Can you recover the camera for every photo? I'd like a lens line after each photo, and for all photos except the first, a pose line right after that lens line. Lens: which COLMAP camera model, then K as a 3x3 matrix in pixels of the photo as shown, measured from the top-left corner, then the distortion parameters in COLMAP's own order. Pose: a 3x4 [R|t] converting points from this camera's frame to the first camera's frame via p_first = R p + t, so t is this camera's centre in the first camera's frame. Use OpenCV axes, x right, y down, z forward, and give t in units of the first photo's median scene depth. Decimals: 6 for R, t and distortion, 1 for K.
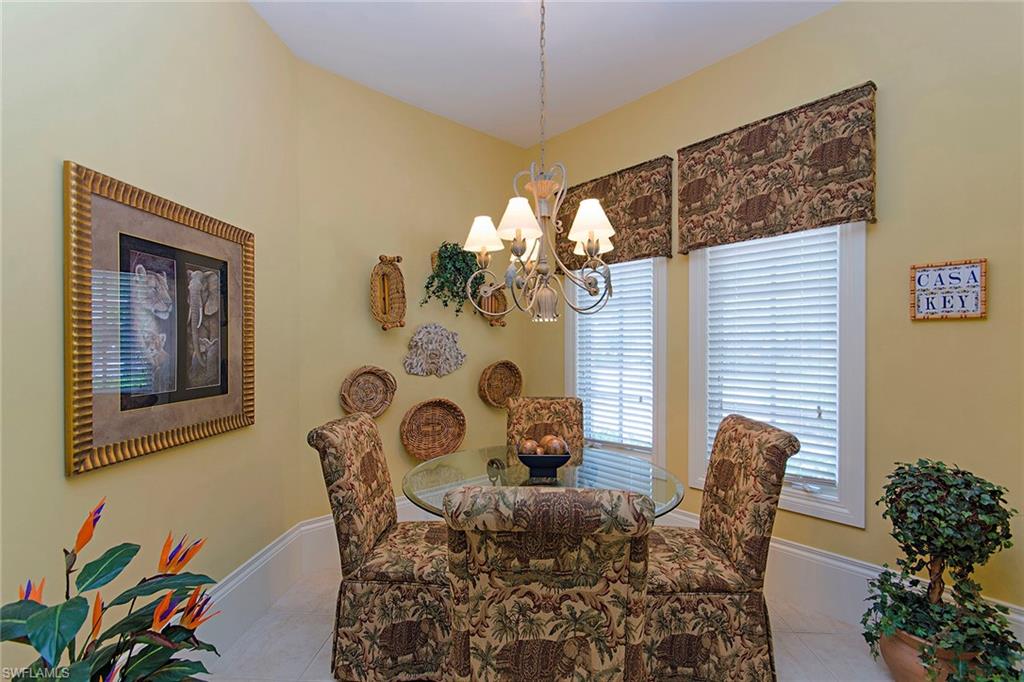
lens RADIAL K [[447.4, 0, 510.9], [0, 447.4, 346.0], [0, 0, 1]] dist [-0.002827, -0.000203]
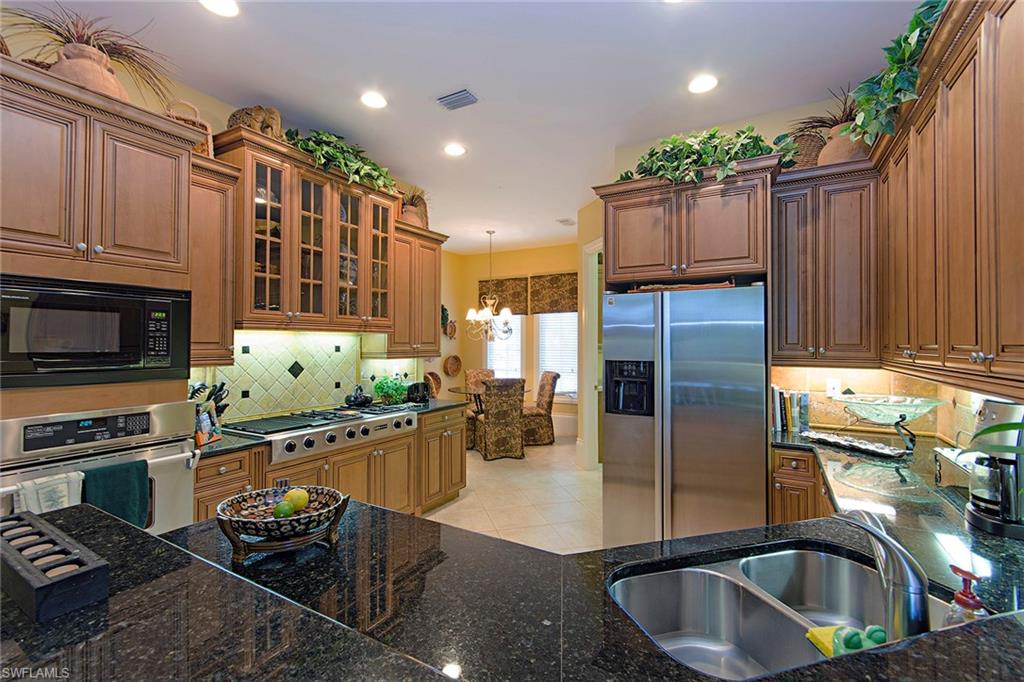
lens RADIAL K [[447.4, 0, 510.7], [0, 447.4, 339.6], [0, 0, 1]] dist [-0.002827, -0.000203]
pose [[0.950585, 0.006542, 0.310395, -0.646094], [-0.002994, 0.999925, -0.011907, -0.026992], [-0.310450, 0.010389, 0.950533, -1.722113]]
